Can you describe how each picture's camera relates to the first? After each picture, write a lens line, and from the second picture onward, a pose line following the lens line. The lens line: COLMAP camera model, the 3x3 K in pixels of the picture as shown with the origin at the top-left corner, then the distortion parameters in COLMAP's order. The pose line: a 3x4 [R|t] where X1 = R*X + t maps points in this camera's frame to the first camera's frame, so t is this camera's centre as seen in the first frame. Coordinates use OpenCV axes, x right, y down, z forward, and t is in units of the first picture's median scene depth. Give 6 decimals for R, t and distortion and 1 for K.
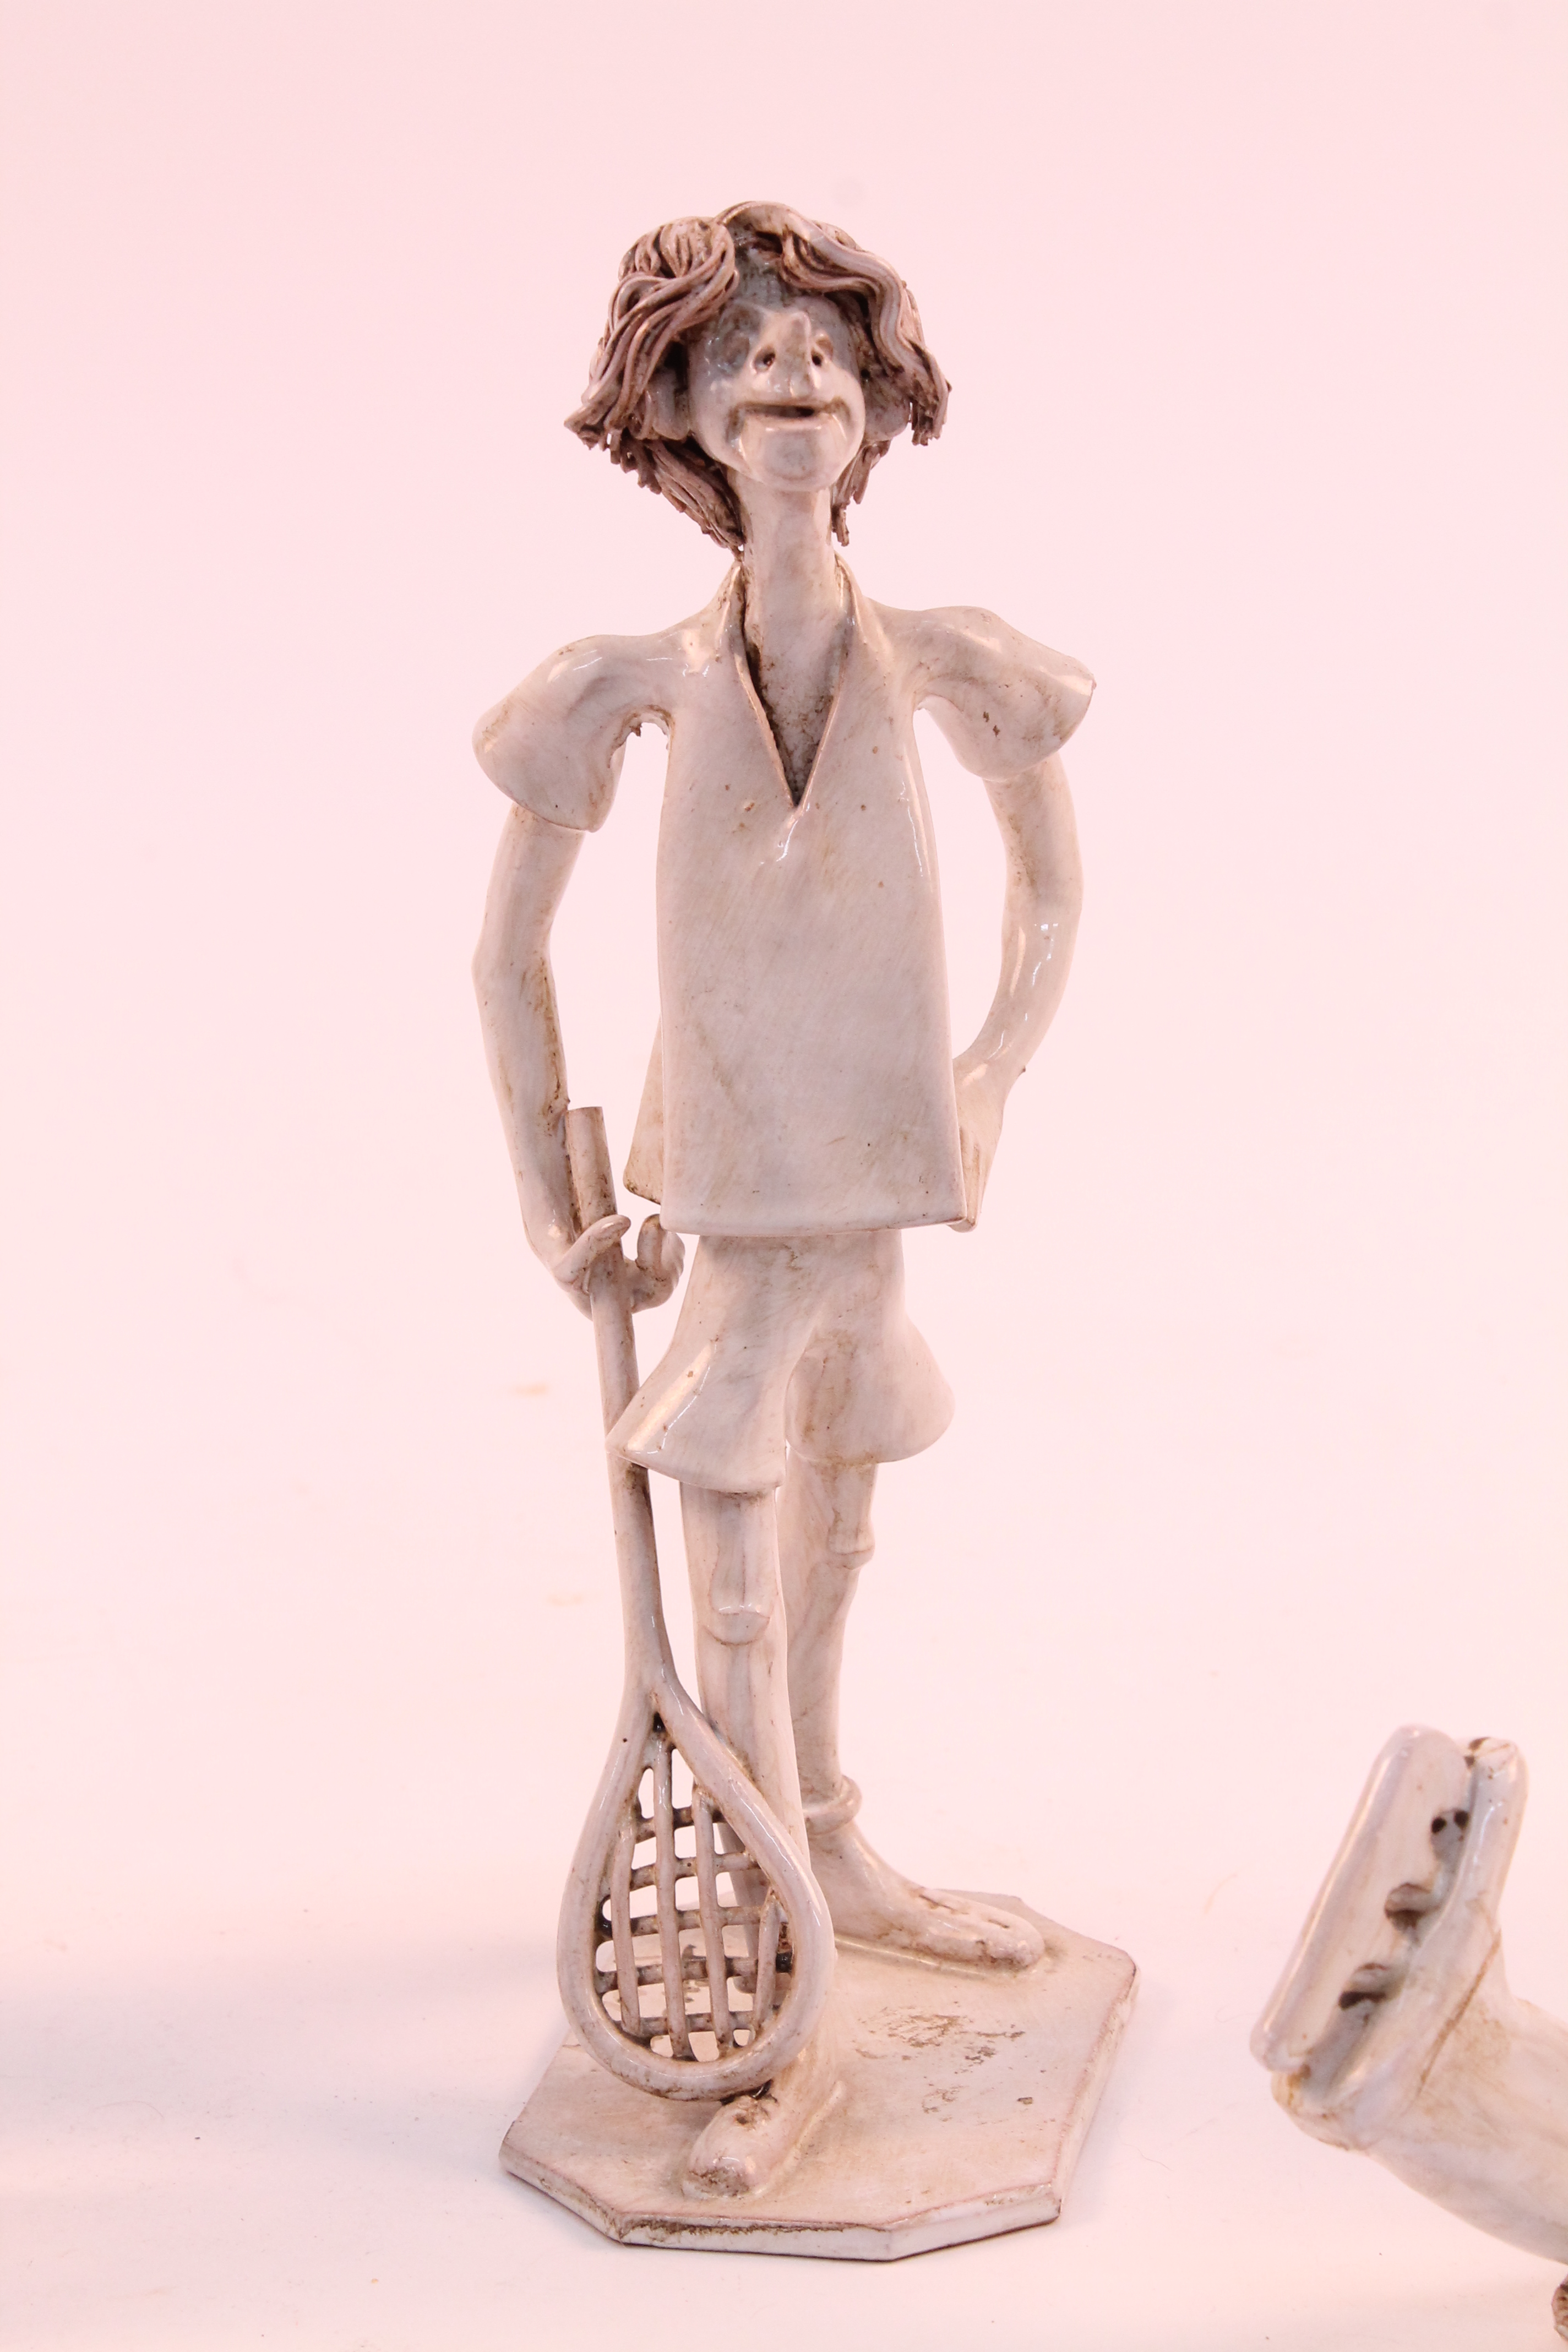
lens RADIAL K [[5581.0, 0, 784.0], [0, 5581.0, 1176.0], [0, 0, 1]] dist [0.052179, 0.134812]
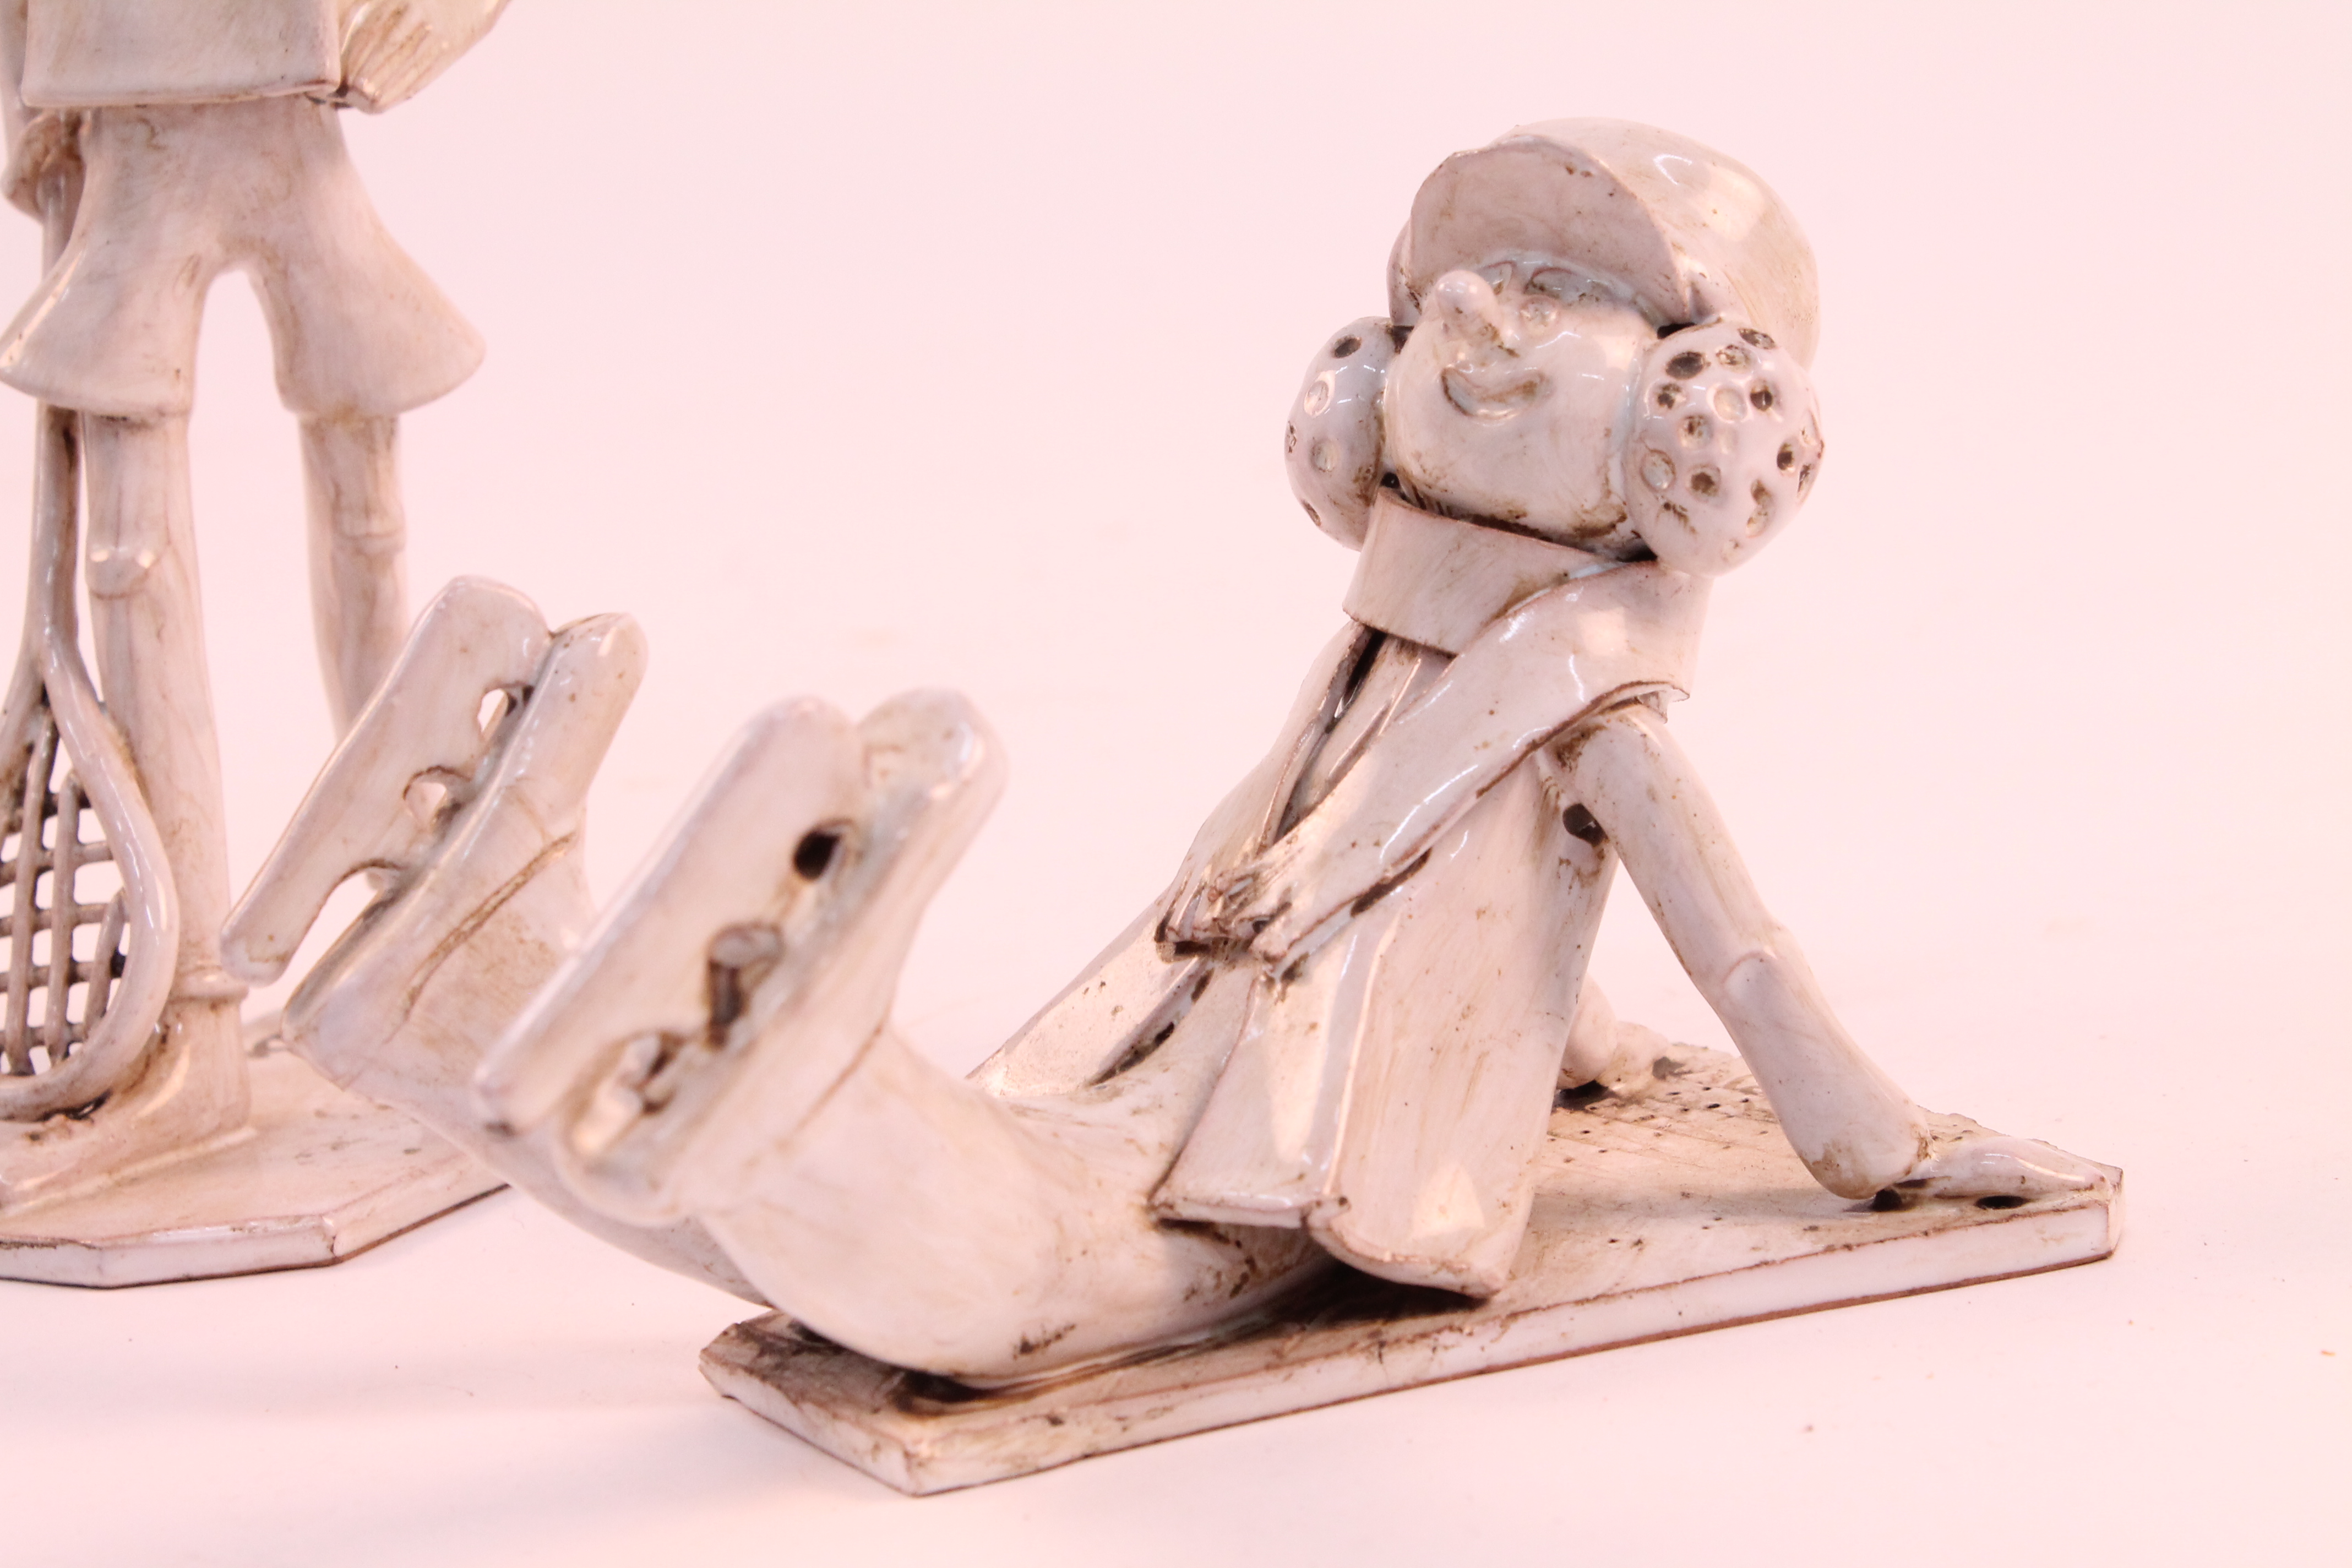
lens RADIAL K [[5581.0, 0, 1176.0], [0, 5581.0, 784.0], [0, 0, 1]] dist [0.052179, 0.134812]
pose [[0.943296, 0.020167, -0.331340, 0.441551], [-0.037370, 0.998259, -0.045631, 0.149461], [0.329843, 0.055425, 0.942407, 0.256190]]
